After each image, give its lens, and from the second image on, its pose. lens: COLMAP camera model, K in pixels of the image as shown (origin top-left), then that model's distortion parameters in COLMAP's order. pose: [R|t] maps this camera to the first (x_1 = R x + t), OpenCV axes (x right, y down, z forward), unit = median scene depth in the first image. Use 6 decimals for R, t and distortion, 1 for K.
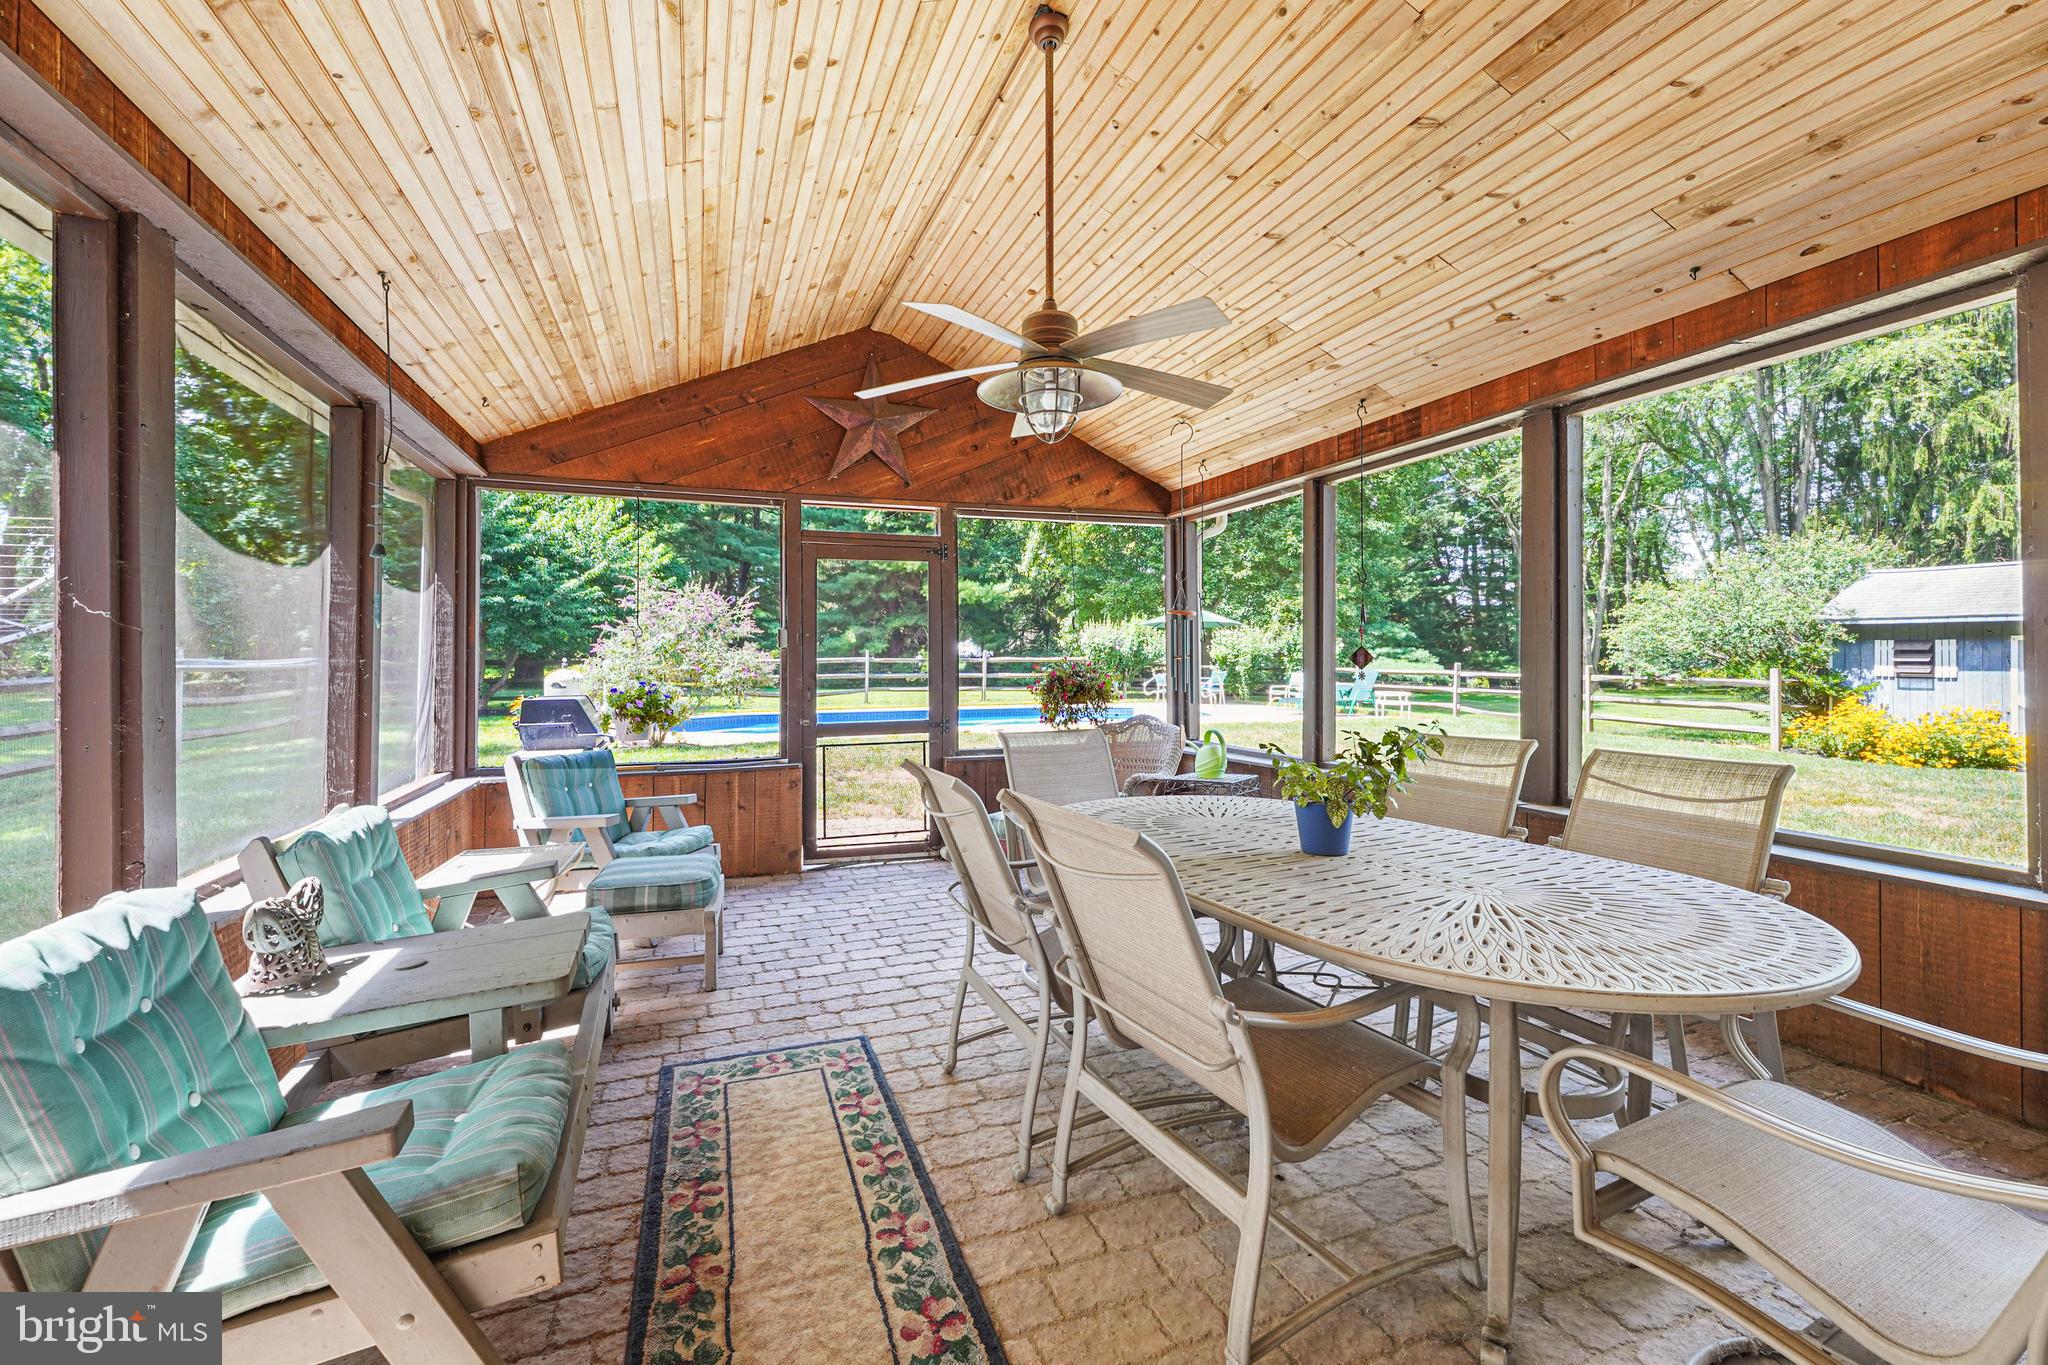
lens RADIAL K [[851.8, 0, 1019.0], [0, 851.8, 652.1], [0, 0, 1]] dist [-0.030805, 0.004856]
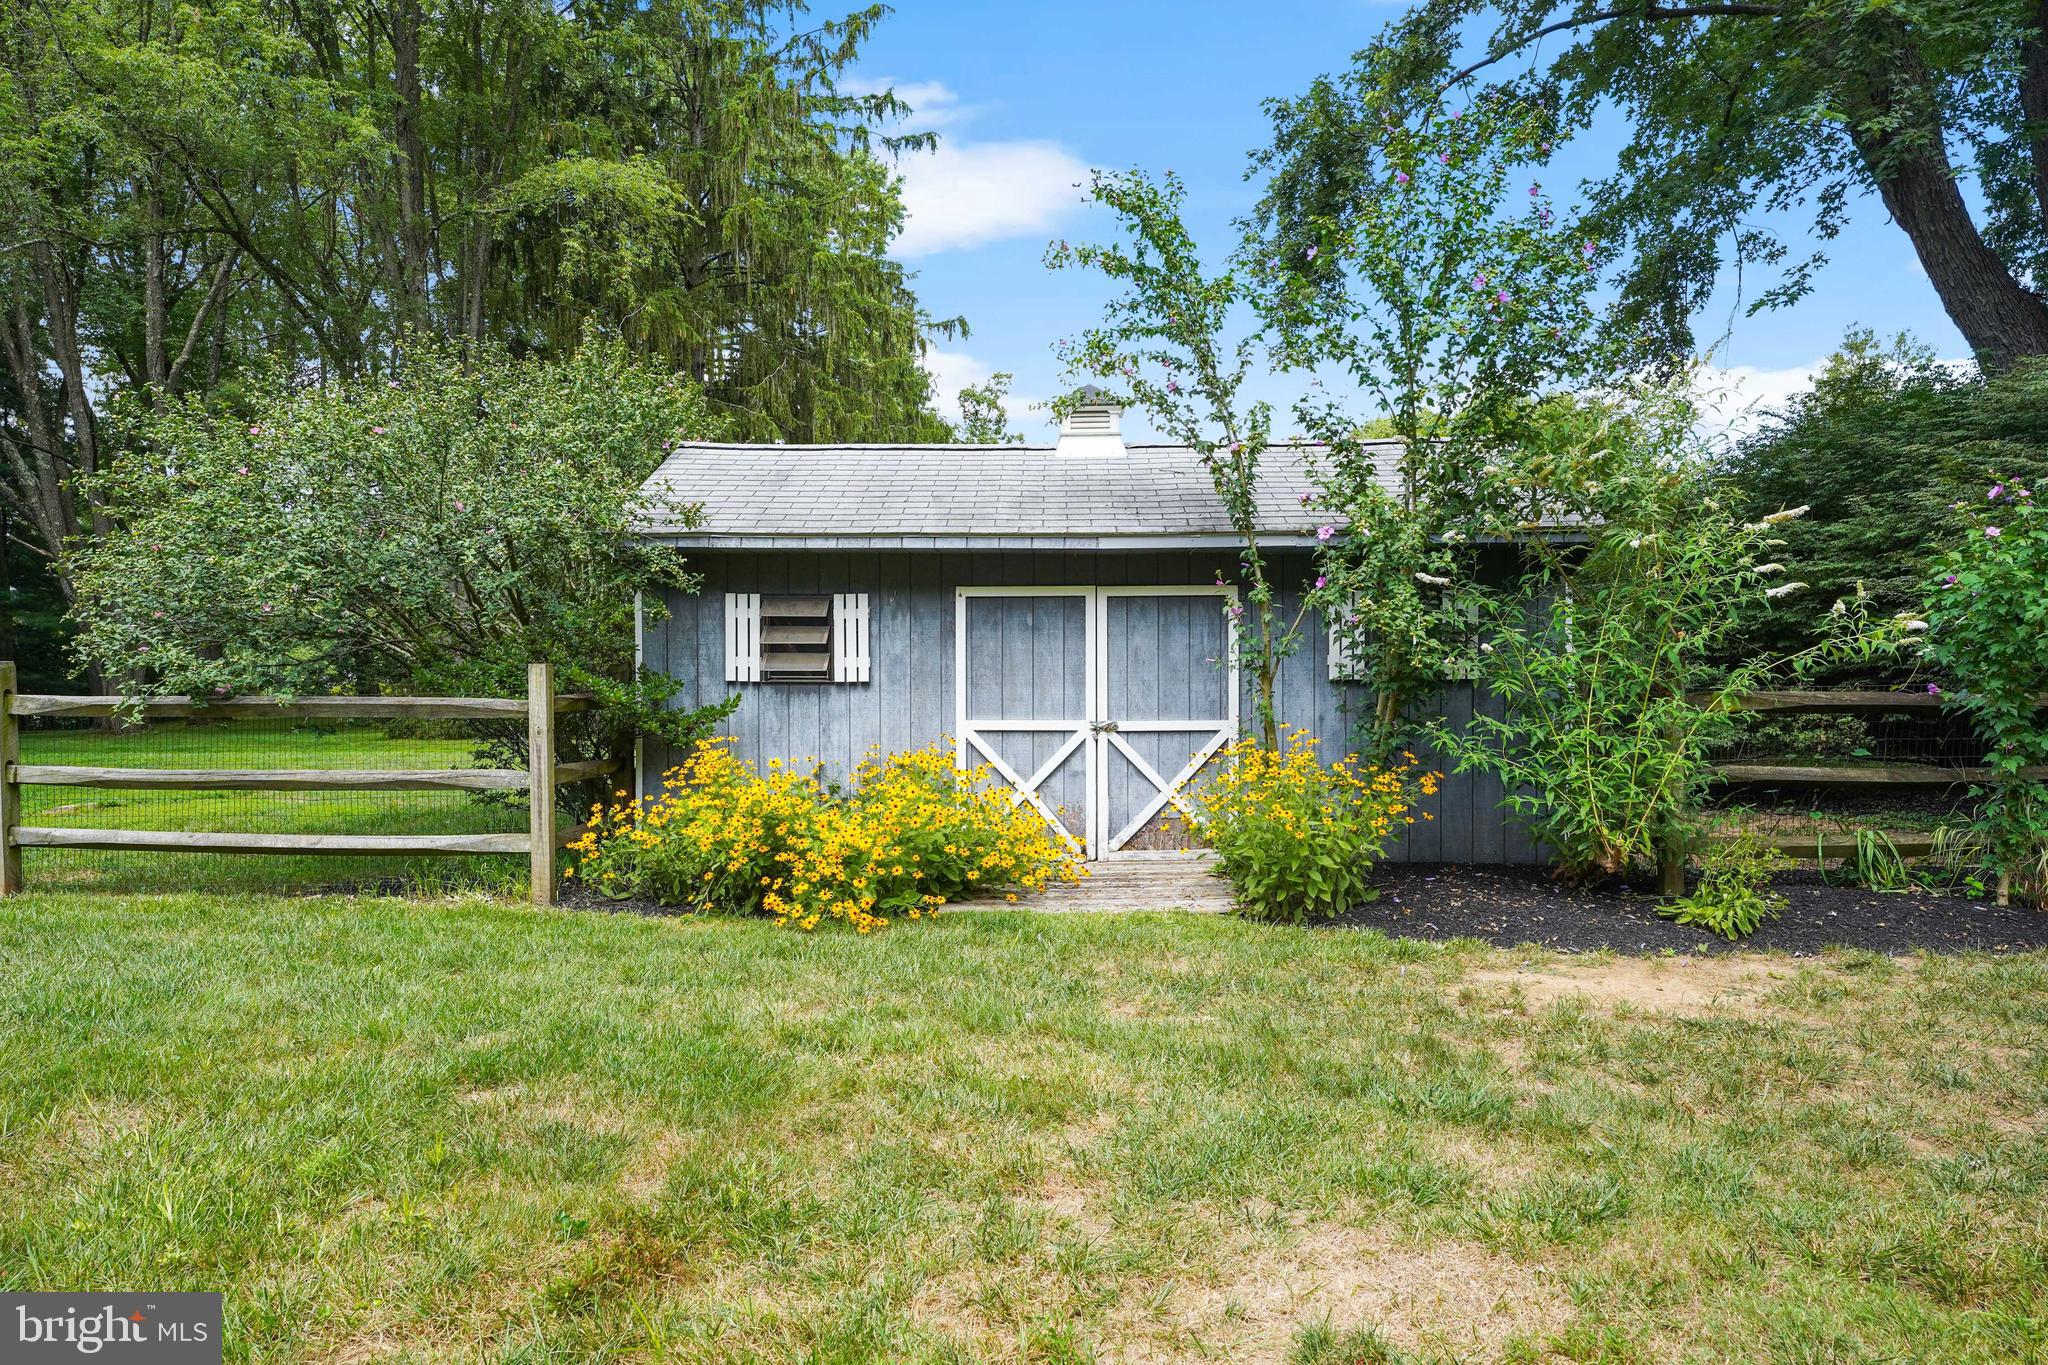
lens RADIAL K [[1232.0, 0, 1024.0], [0, 1232.0, 682.5], [0, 0, 1]] dist [0.000415, 0.000403]
pose [[0.352605, -0.022260, 0.935507, 0.519085], [-0.003458, 0.999679, 0.025090, 0.014246], [-0.935766, -0.012082, 0.352415, 0.655948]]
